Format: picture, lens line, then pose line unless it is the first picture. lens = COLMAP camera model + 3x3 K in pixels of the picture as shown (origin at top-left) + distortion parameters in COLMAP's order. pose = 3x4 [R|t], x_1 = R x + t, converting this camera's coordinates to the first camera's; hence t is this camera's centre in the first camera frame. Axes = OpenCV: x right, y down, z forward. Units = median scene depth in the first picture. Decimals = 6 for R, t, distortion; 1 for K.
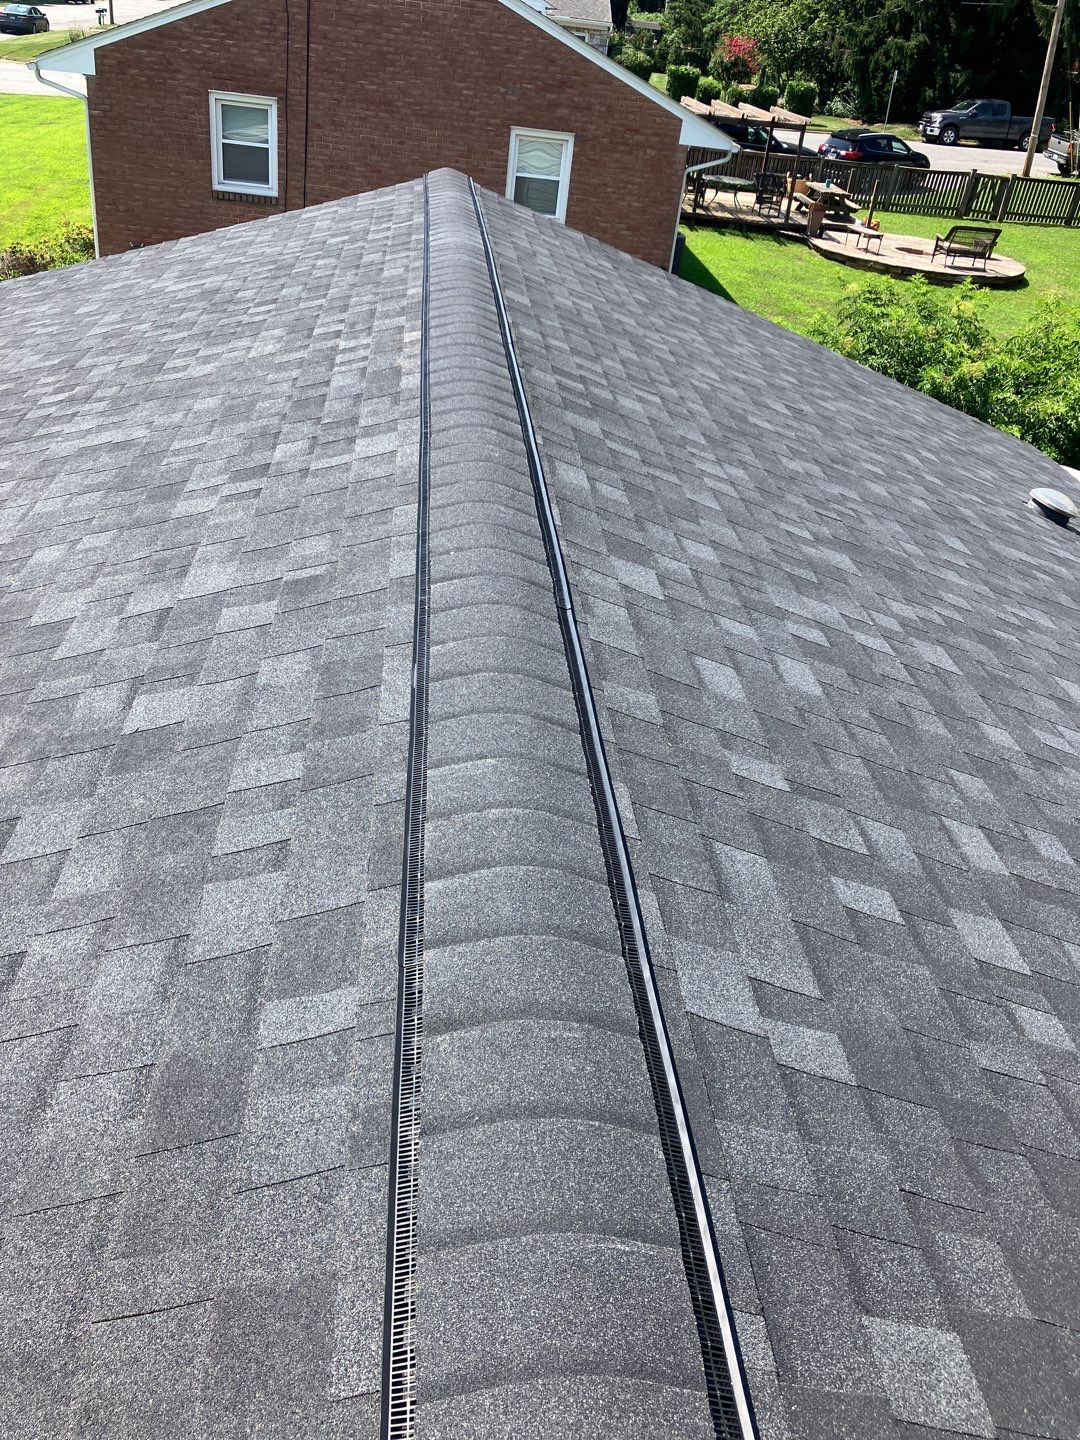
lens RADIAL K [[1182.3, 0, 545.0], [0, 1182.3, 682.9], [0, 0, 1]] dist [0.040874, 0.002809]
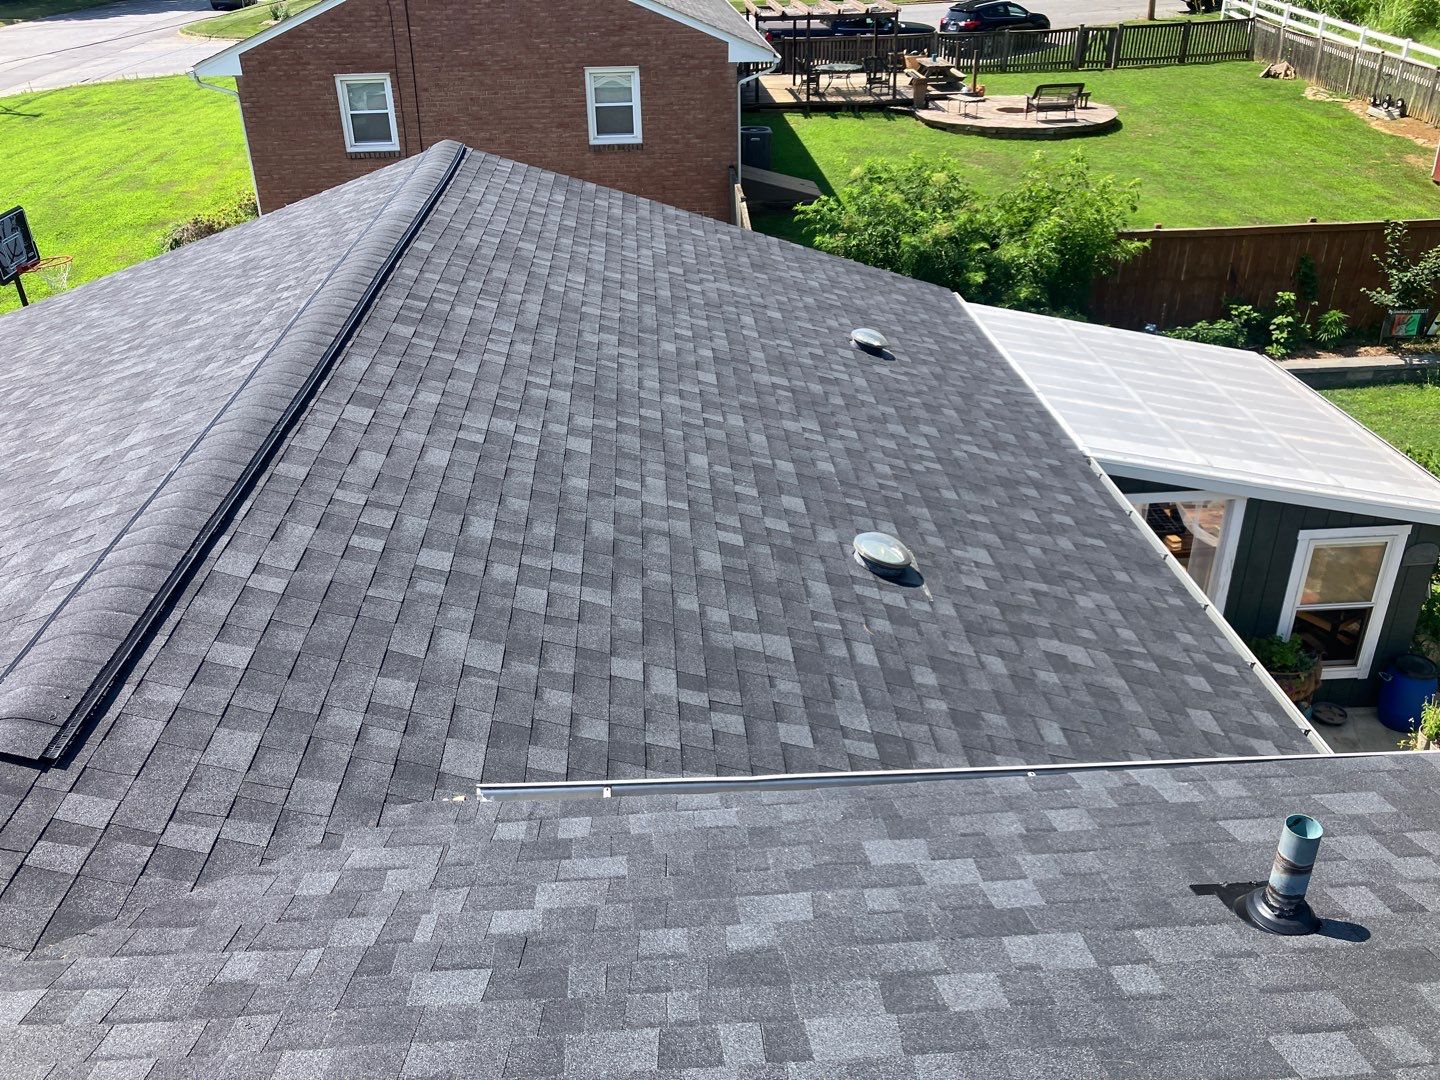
lens RADIAL K [[1197.9, 0, 700.2], [0, 1197.9, 507.2], [0, 0, 1]] dist [0.013941, 0.002519]
pose [[0.990959, -0.100688, -0.088670, 0.143835], [0.096507, 0.994063, -0.050256, 0.037864], [0.093204, 0.041244, 0.994792, -0.154078]]
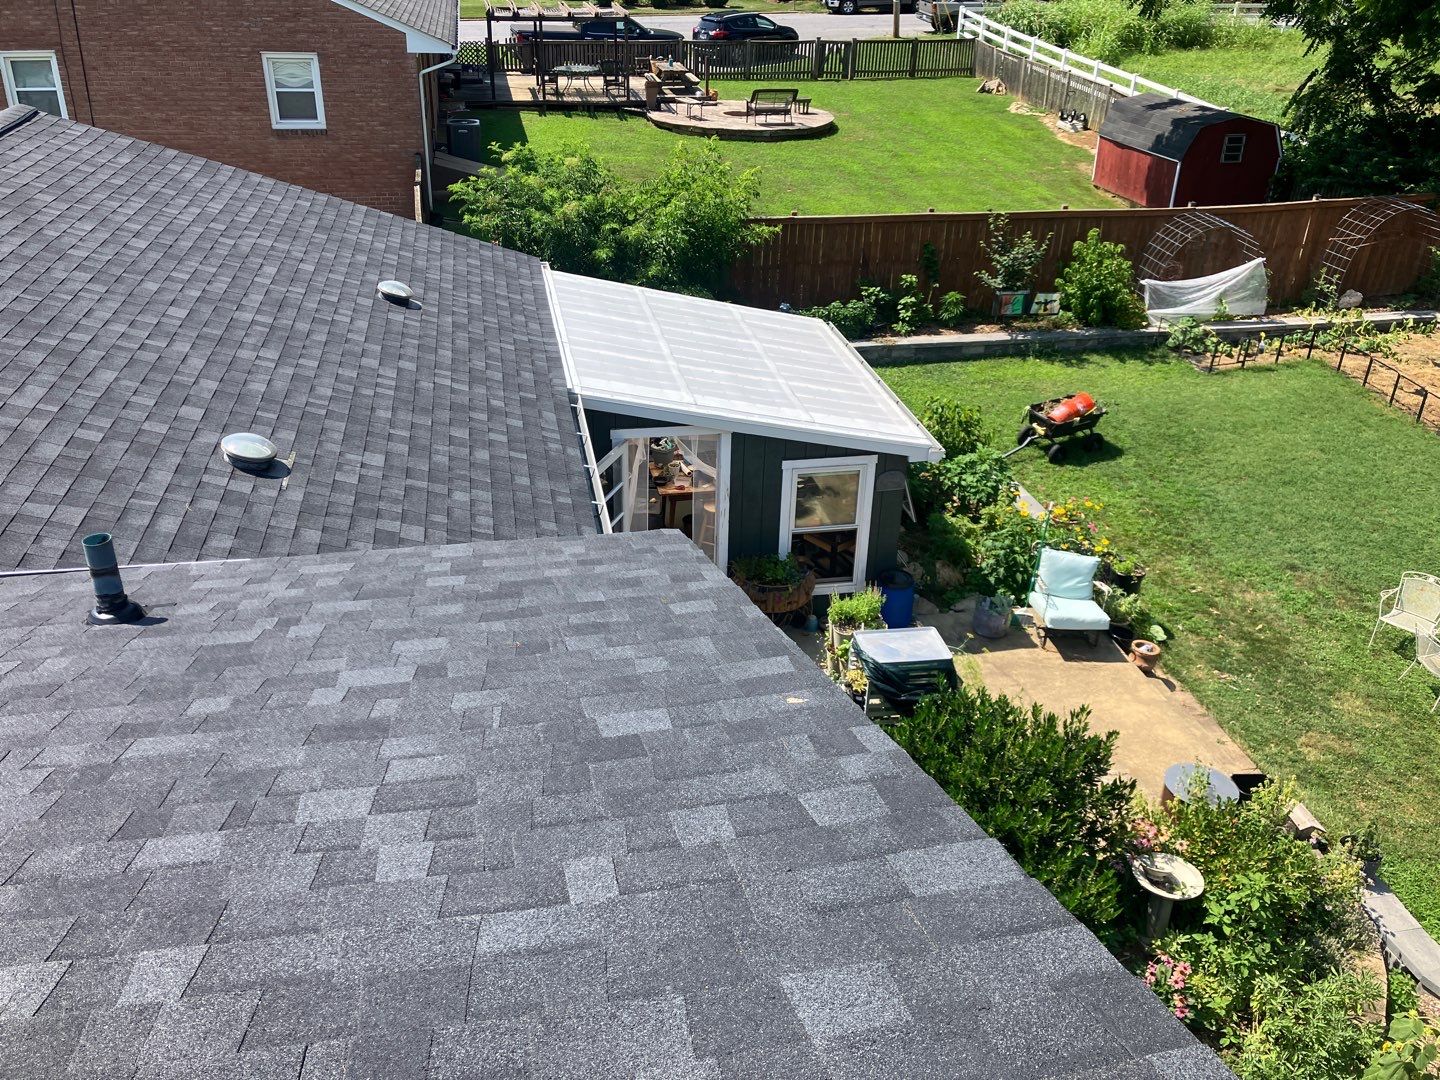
lens RADIAL K [[1208.0, 0, 719.3], [0, 1208.0, 499.6], [0, 0, 1]] dist [0.011728, -0.000504]
pose [[0.991271, -0.120882, 0.052630, 0.302610], [0.123635, 0.990931, -0.052637, 0.097919], [-0.045790, 0.058684, 0.997226, -0.204259]]
